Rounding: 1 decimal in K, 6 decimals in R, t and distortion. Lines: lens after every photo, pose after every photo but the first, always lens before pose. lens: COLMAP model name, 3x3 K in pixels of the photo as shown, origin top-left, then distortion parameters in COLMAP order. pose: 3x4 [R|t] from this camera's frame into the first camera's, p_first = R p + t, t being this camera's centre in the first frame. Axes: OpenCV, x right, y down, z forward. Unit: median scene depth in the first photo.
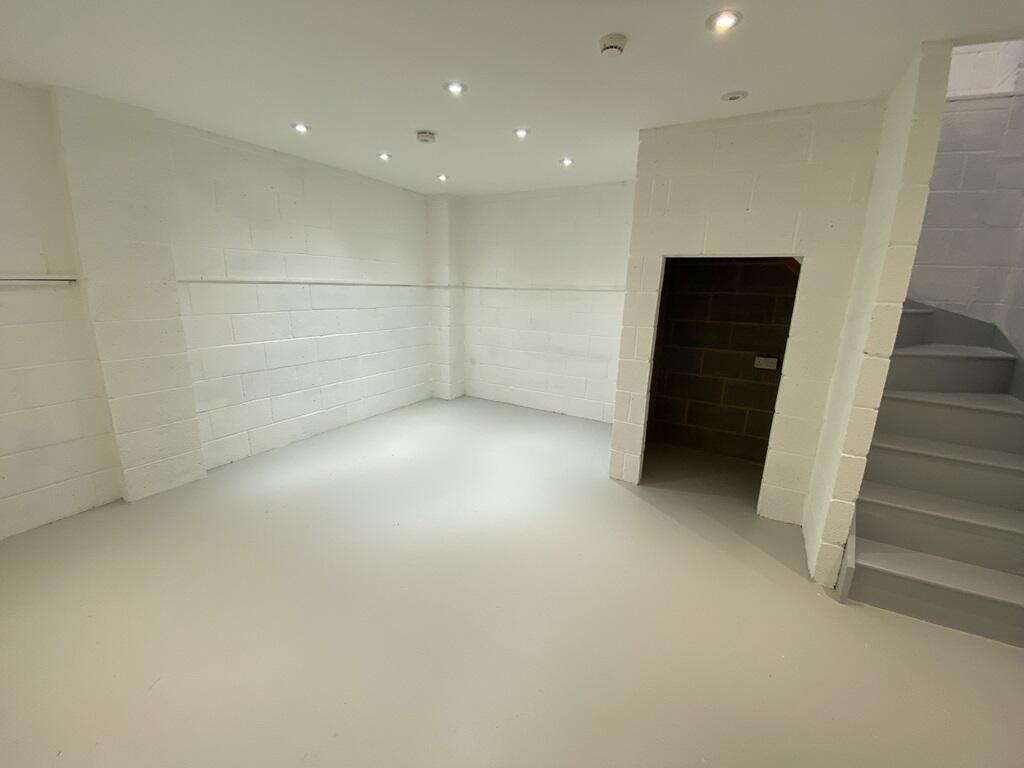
lens RADIAL K [[397.3, 0, 512.0], [0, 397.3, 384.0], [0, 0, 1]] dist [-0.000501, -0.015118]
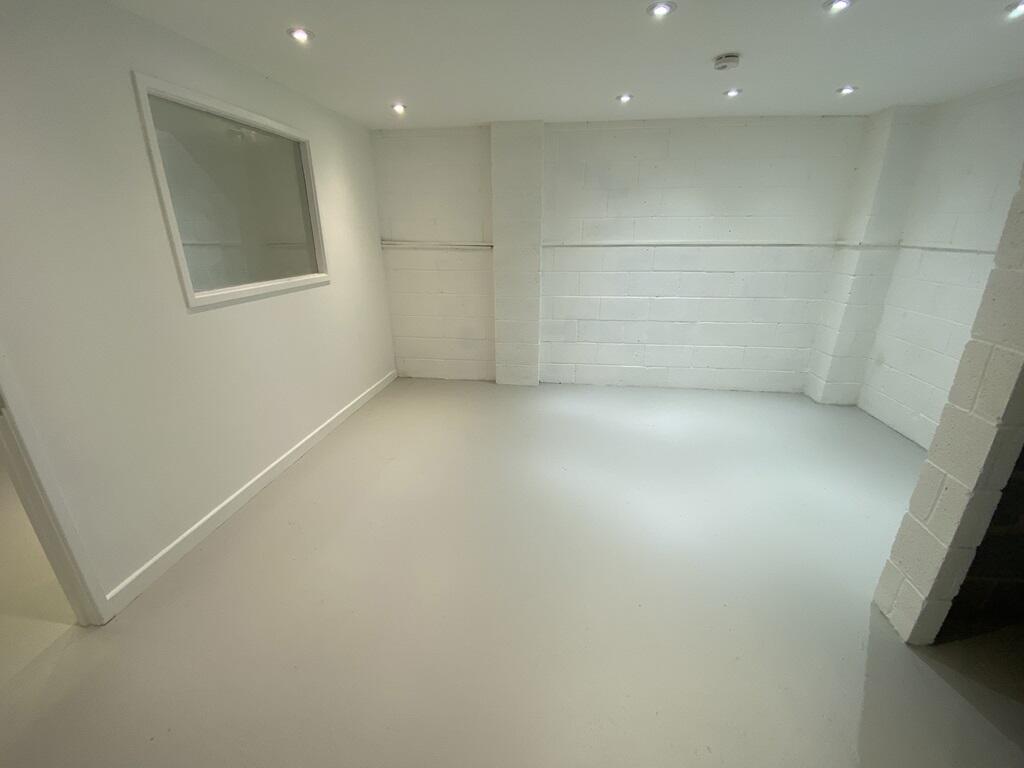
lens RADIAL K [[409.8, 0, 512.0], [0, 409.8, 384.0], [0, 0, 1]] dist [0.000777, -0.009644]
pose [[0.384418, 0.289427, -0.876615, 0.364160], [-0.201265, 0.953016, 0.226392, -0.066274], [0.900952, 0.089403, 0.424608, 0.209245]]
